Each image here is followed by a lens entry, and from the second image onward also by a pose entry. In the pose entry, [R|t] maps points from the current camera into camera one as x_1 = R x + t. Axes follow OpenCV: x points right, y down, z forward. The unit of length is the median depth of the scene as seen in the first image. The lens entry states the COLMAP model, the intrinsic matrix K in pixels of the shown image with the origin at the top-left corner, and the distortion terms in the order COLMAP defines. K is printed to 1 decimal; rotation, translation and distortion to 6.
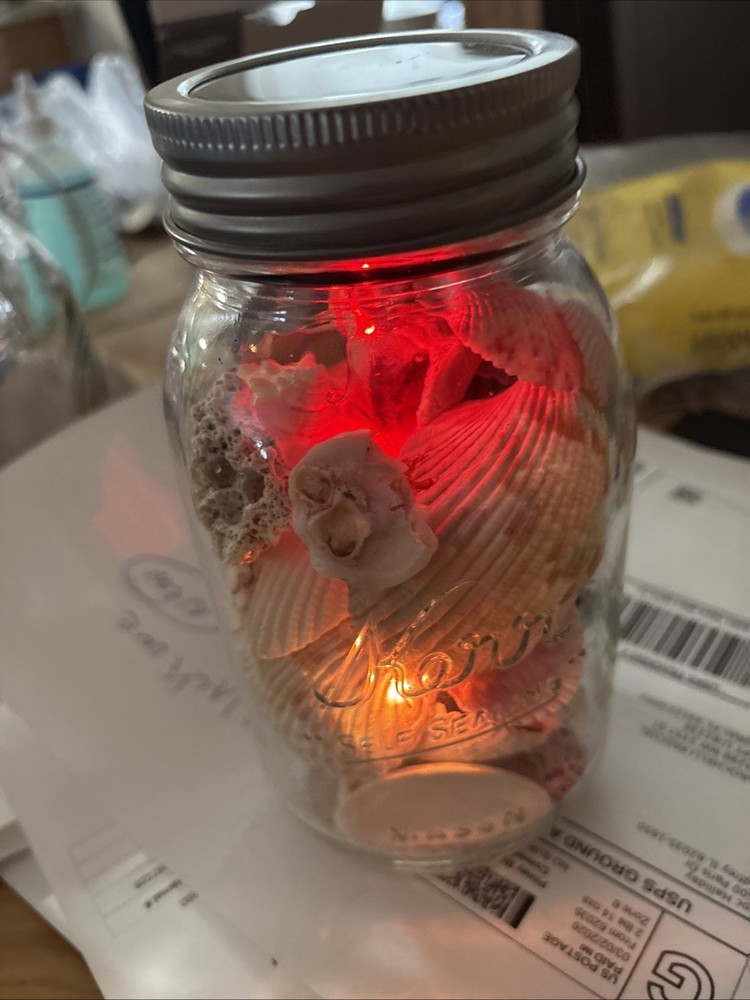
lens RADIAL K [[841.6, 0, 372.7], [0, 841.6, 502.0], [0, 0, 1]] dist [0.006137, -0.071798]
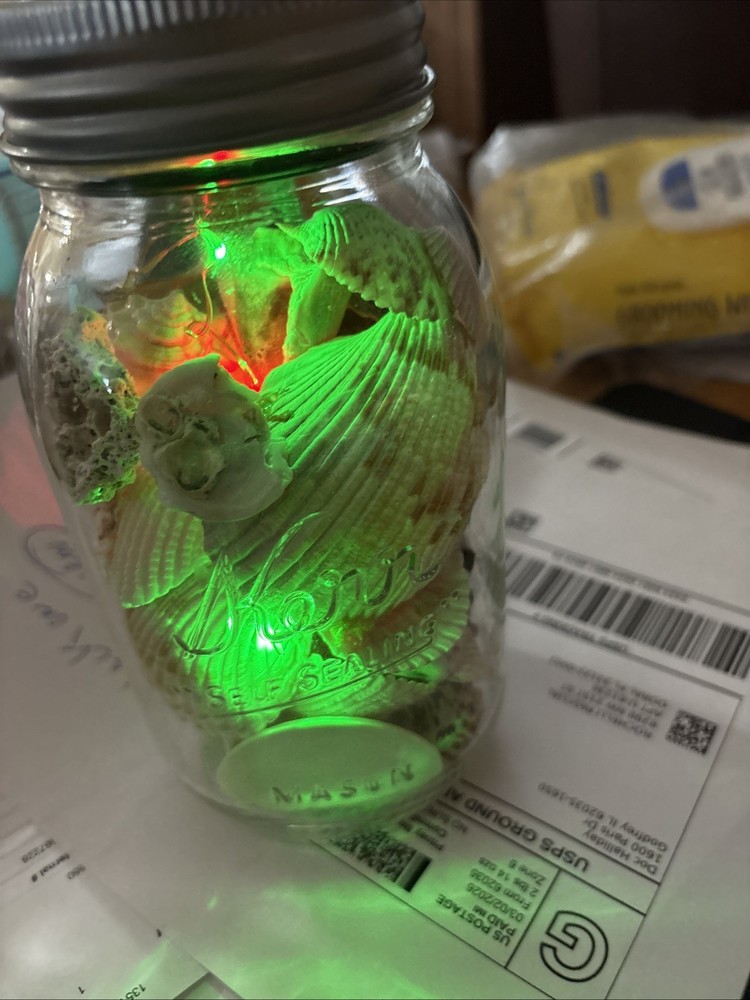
lens RADIAL K [[841.6, 0, 372.0], [0, 841.6, 505.3], [0, 0, 1]] dist [0.006137, -0.071798]
pose [[0.999435, -0.012326, 0.031269, 0.104812], [0.012549, 0.999897, -0.006930, 0.069412], [-0.031180, 0.007318, 0.999487, 0.027865]]
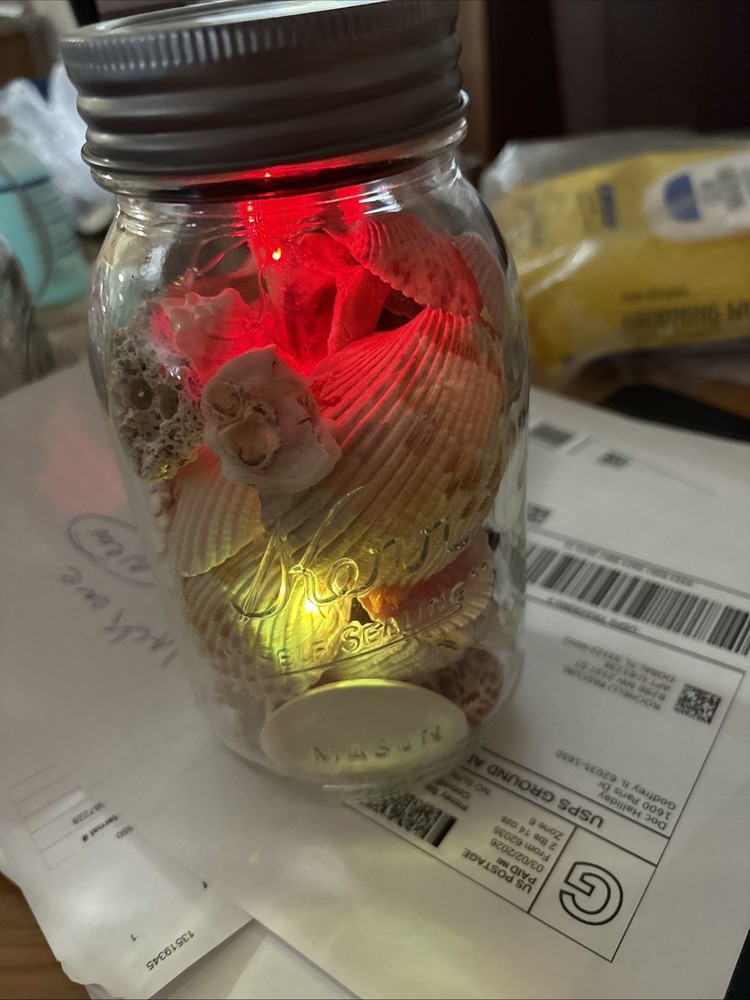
lens RADIAL K [[841.6, 0, 374.9], [0, 841.6, 504.9], [0, 0, 1]] dist [0.006137, -0.071798]
pose [[0.999384, -0.010253, 0.033550, 0.063694], [0.010979, 0.999708, -0.021516, 0.105848], [-0.033320, 0.021871, 0.999205, -0.055711]]
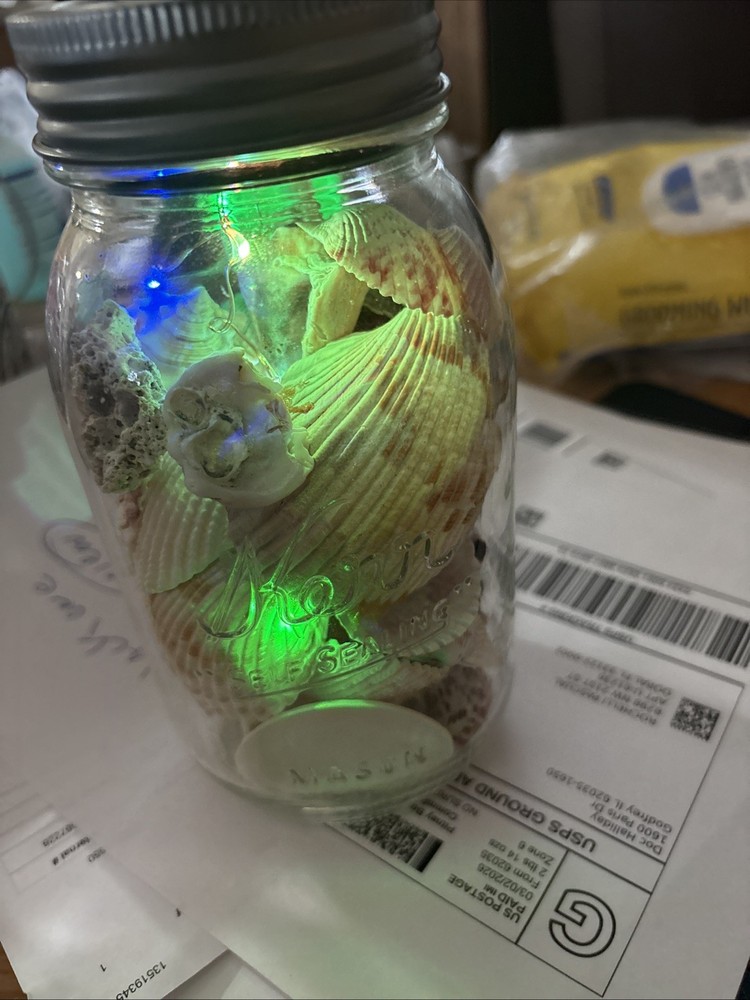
lens RADIAL K [[841.6, 0, 376.8], [0, 841.6, 505.8], [0, 0, 1]] dist [0.006137, -0.071798]
pose [[0.999316, -0.011985, 0.034978, 0.089173], [0.012400, 0.999855, -0.011660, 0.085246], [-0.034833, 0.012086, 0.999320, -0.003274]]
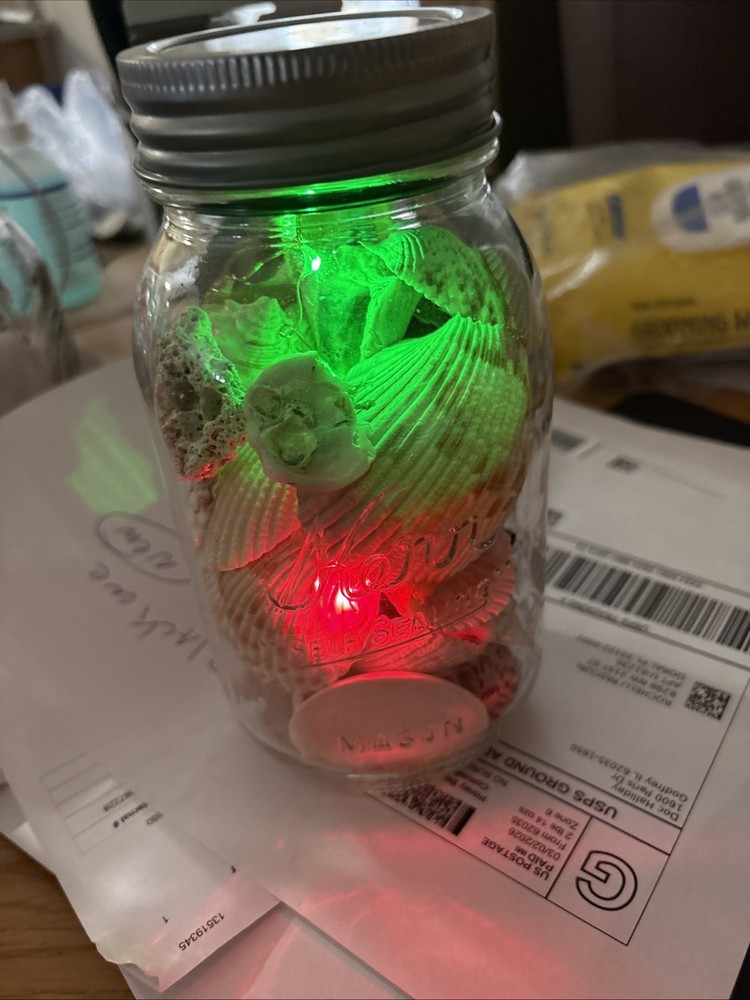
lens RADIAL K [[841.6, 0, 367.9], [0, 841.6, 504.4], [0, 0, 1]] dist [0.006137, -0.071798]
pose [[0.999612, -0.001351, 0.027806, 0.026618], [0.002130, 0.999605, -0.028017, 0.113301], [-0.027757, 0.028065, 0.999221, -0.097342]]
